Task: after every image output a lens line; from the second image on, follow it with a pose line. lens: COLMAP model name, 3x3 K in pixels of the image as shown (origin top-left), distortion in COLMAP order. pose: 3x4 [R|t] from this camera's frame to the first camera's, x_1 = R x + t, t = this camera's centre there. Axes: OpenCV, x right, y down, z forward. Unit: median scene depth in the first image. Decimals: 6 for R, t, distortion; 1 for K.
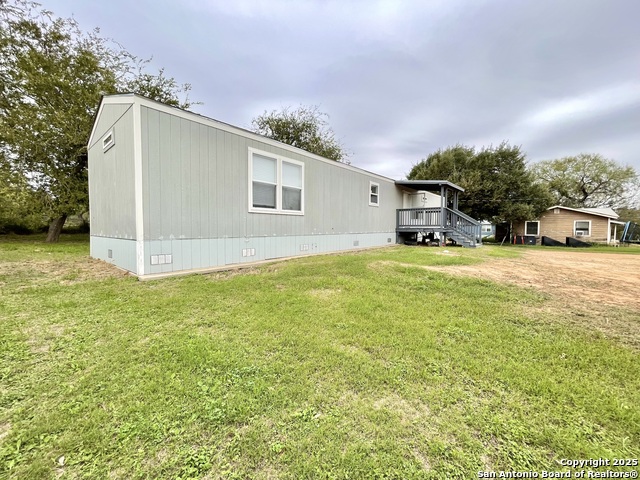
lens RADIAL K [[252.9, 0, 317.8], [0, 252.9, 242.7], [0, 0, 1]] dist [0.004913, 0.000174]
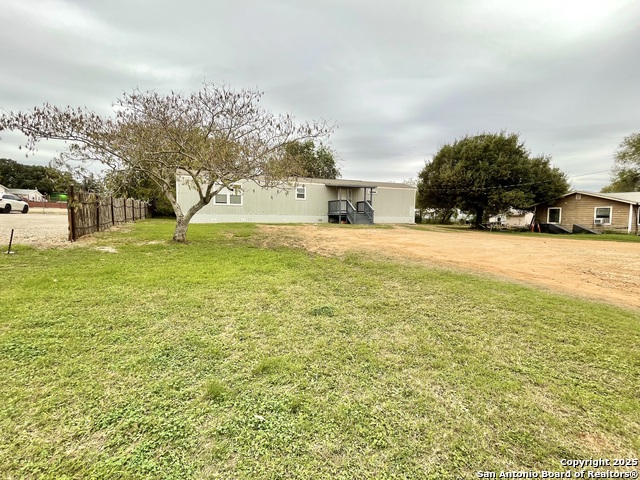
lens RADIAL K [[301.5, 0, 322.0], [0, 301.5, 239.1], [0, 0, 1]] dist [-0.002085, 0.001420]
pose [[0.898713, 0.036085, -0.437051, 1.114985], [-0.033443, 0.999346, 0.013741, 0.083813], [0.437261, 0.002267, 0.899332, -0.725149]]
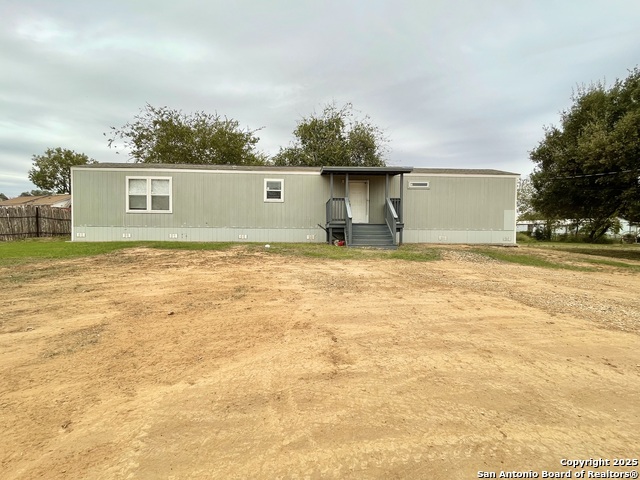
lens RADIAL K [[301.5, 0, 318.5], [0, 301.5, 239.1], [0, 0, 1]] dist [-0.002085, 0.001420]
pose [[0.687124, 0.023616, -0.726157, 1.061831], [-0.052830, 0.998450, -0.017519, 0.014736], [0.724617, 0.050400, 0.687306, 0.261763]]
